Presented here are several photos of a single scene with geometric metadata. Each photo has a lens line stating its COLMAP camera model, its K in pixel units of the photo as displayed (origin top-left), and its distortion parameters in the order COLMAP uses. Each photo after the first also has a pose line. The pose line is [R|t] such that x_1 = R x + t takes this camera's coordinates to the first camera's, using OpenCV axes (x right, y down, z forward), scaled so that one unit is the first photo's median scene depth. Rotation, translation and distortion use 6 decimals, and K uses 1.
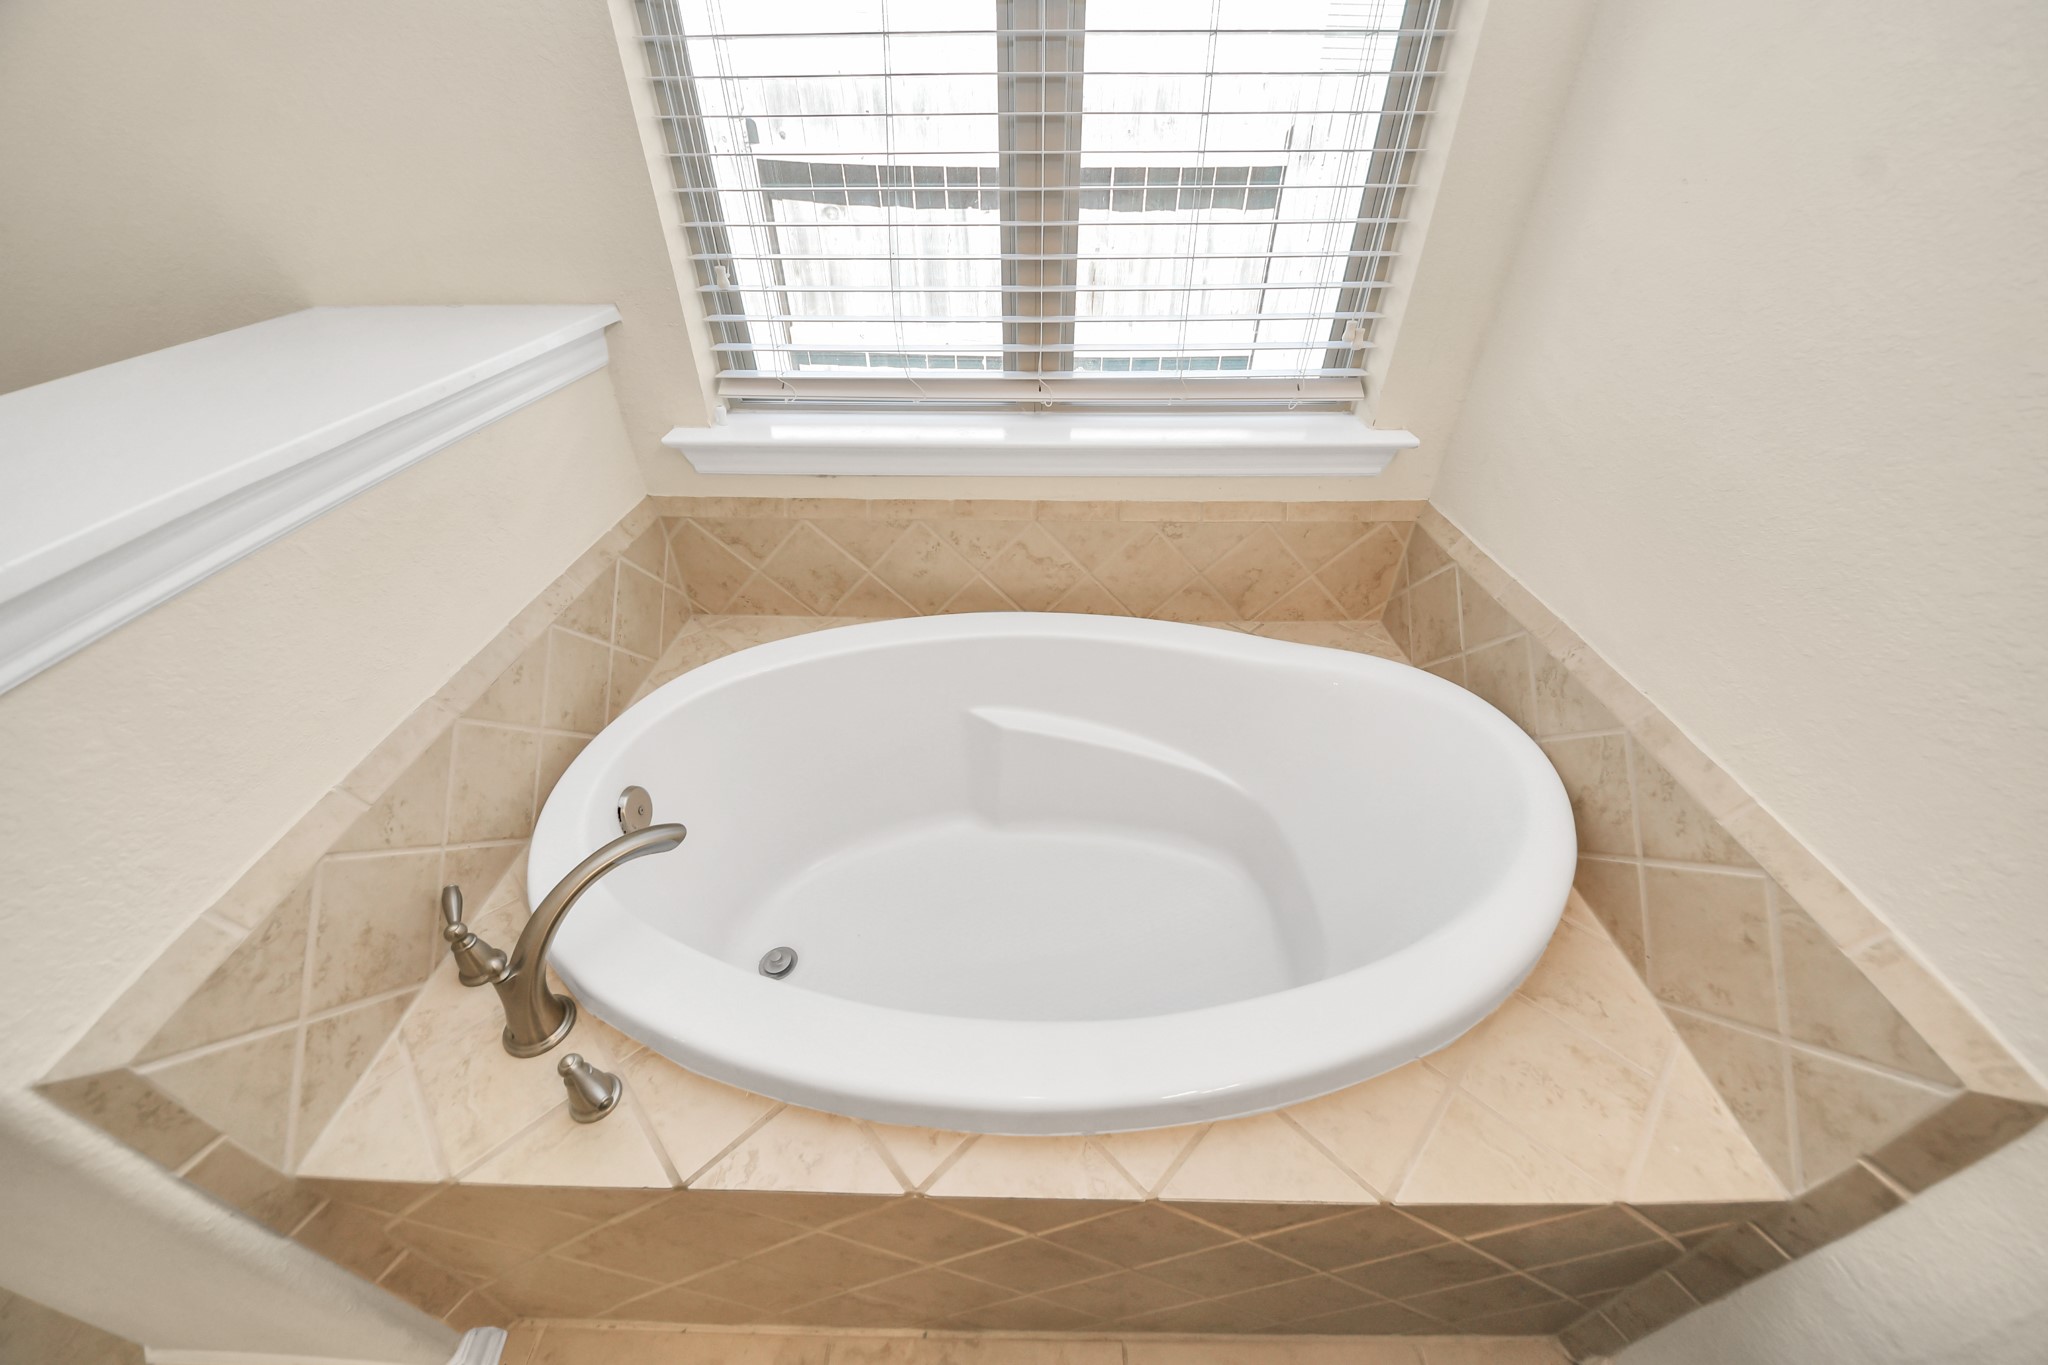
lens RADIAL K [[742.5, 0, 1019.9], [0, 742.5, 696.1], [0, 0, 1]] dist [0.000366, -0.005477]
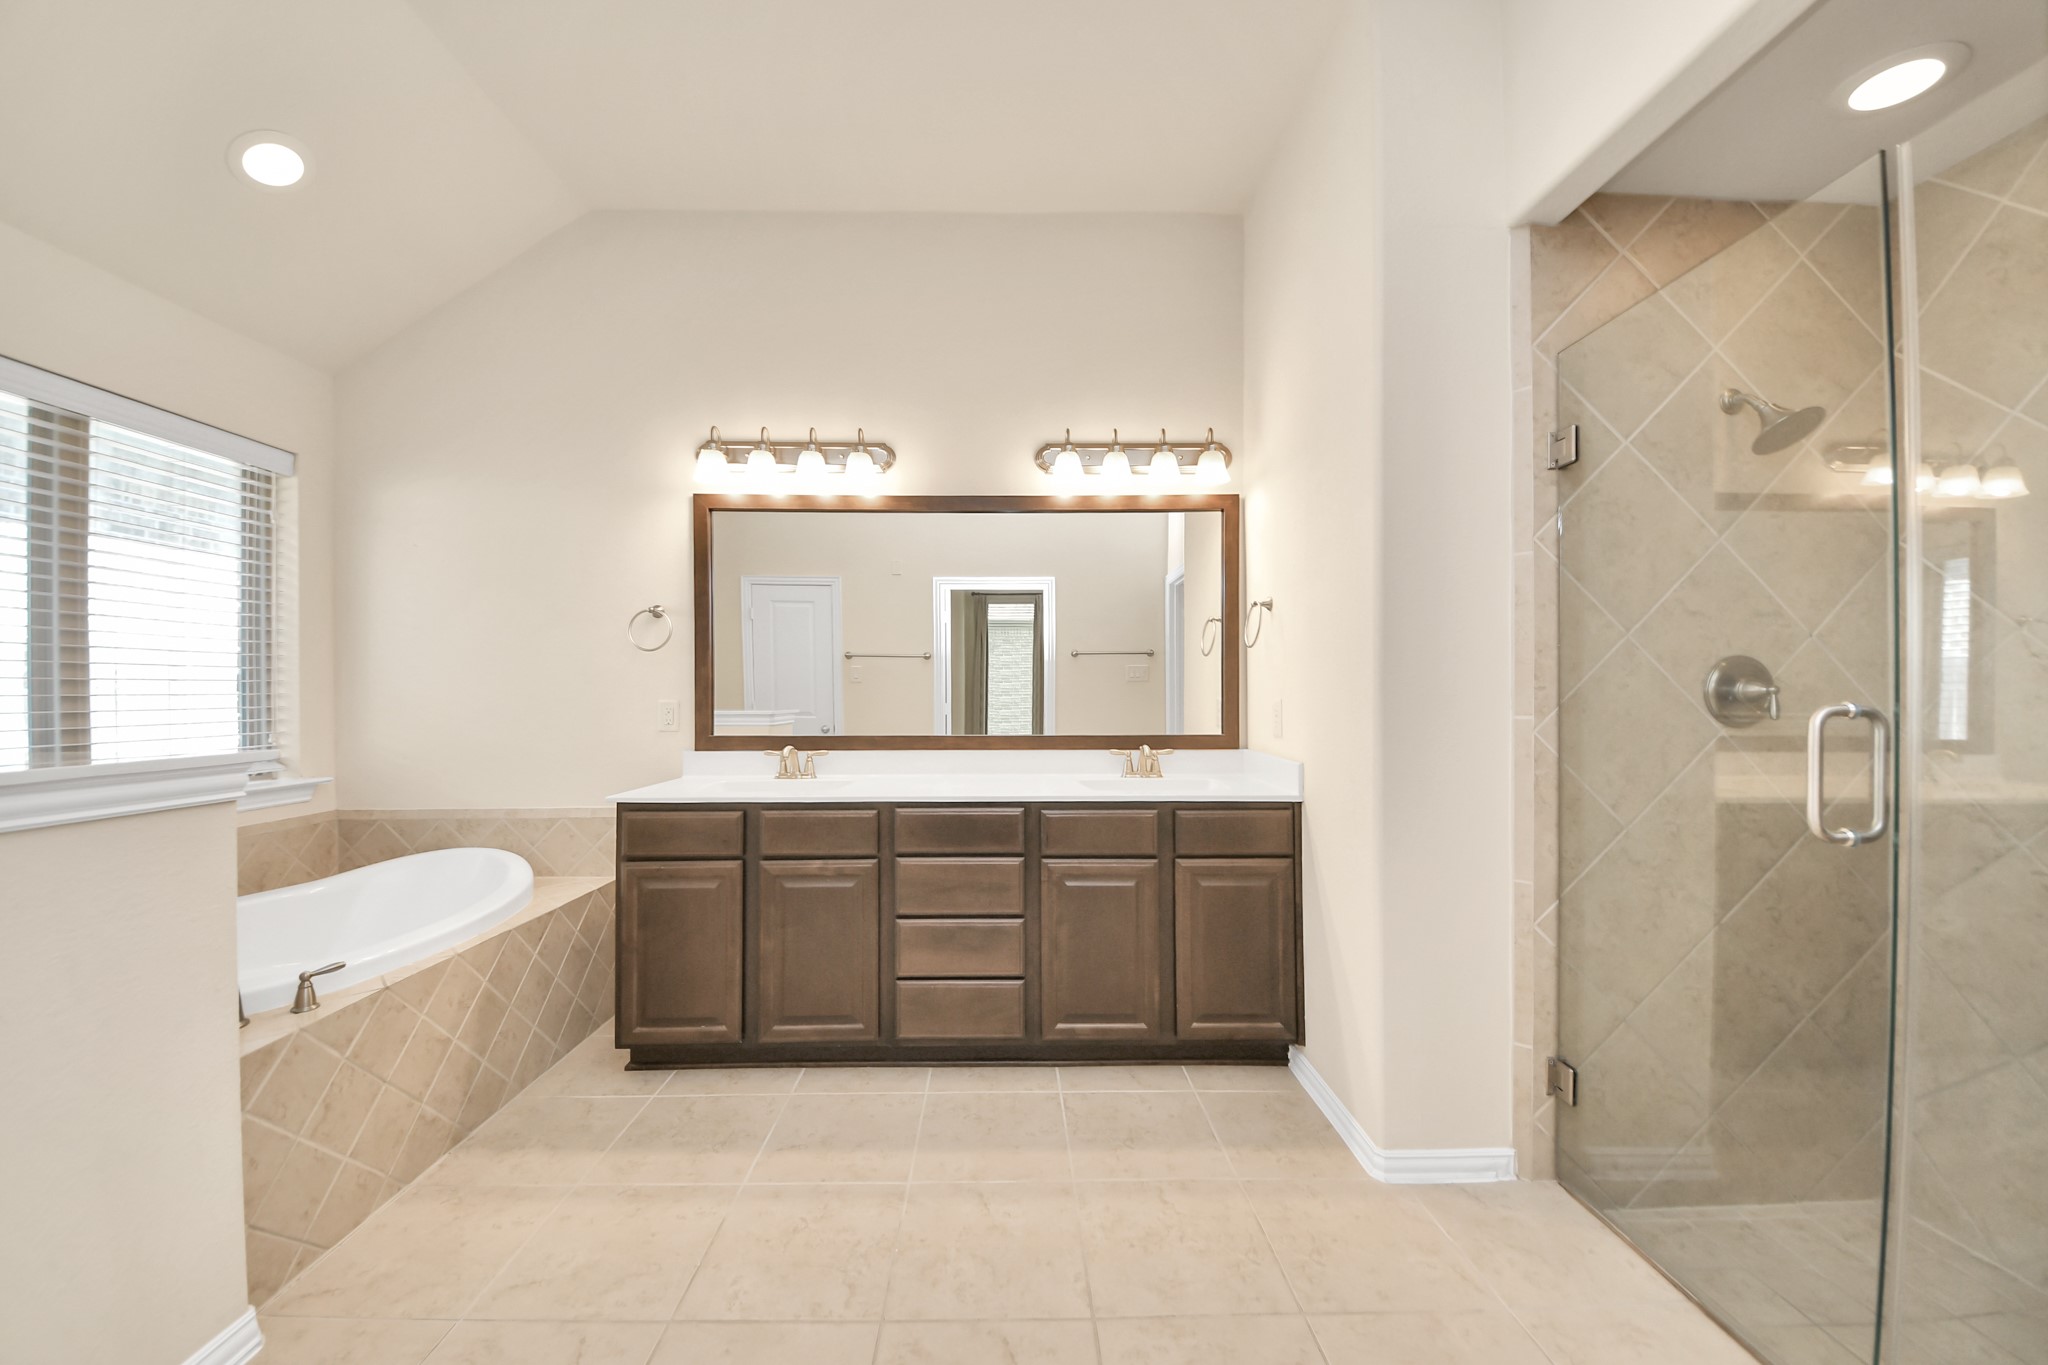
lens RADIAL K [[742.5, 0, 1019.9], [0, 742.5, 696.1], [0, 0, 1]] dist [0.000366, -0.005477]
pose [[-0.045341, -0.002909, 0.998967, -1.677973], [0.598371, 0.800676, 0.029490, 0.590852], [-0.799935, 0.599090, -0.034563, -0.659569]]
